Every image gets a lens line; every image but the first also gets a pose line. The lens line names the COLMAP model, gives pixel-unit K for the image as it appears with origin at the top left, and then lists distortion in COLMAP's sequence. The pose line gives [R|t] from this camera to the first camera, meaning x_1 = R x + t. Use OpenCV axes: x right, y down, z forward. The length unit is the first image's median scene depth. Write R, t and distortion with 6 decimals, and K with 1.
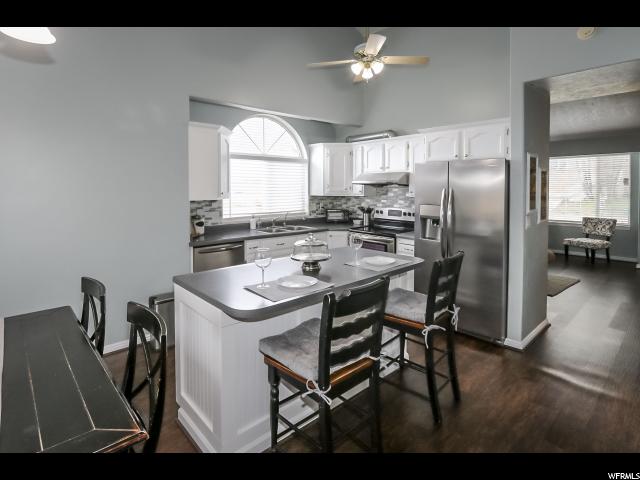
lens RADIAL K [[339.3, 0, 320.6], [0, 339.3, 190.6], [0, 0, 1]] dist [0.000903, -0.000420]
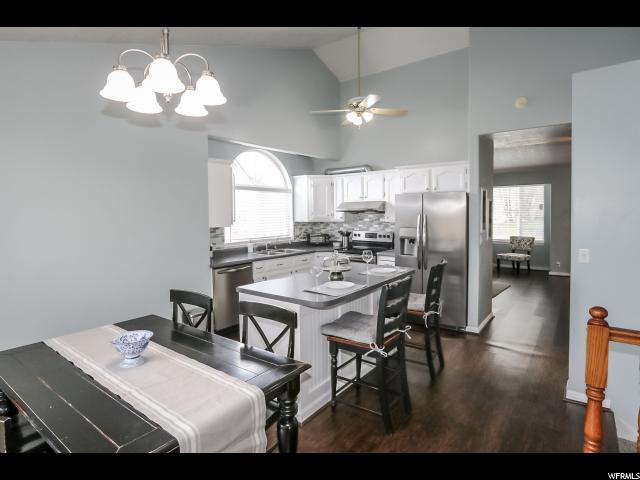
lens RADIAL K [[348.7, 0, 318.5], [0, 348.7, 220.5], [0, 0, 1]] dist [-0.001326, -0.000044]
pose [[0.984657, -0.014160, 0.173926, -0.209024], [0.012098, 0.999843, 0.012912, -0.004940], [-0.174082, -0.010609, 0.984674, -0.194801]]
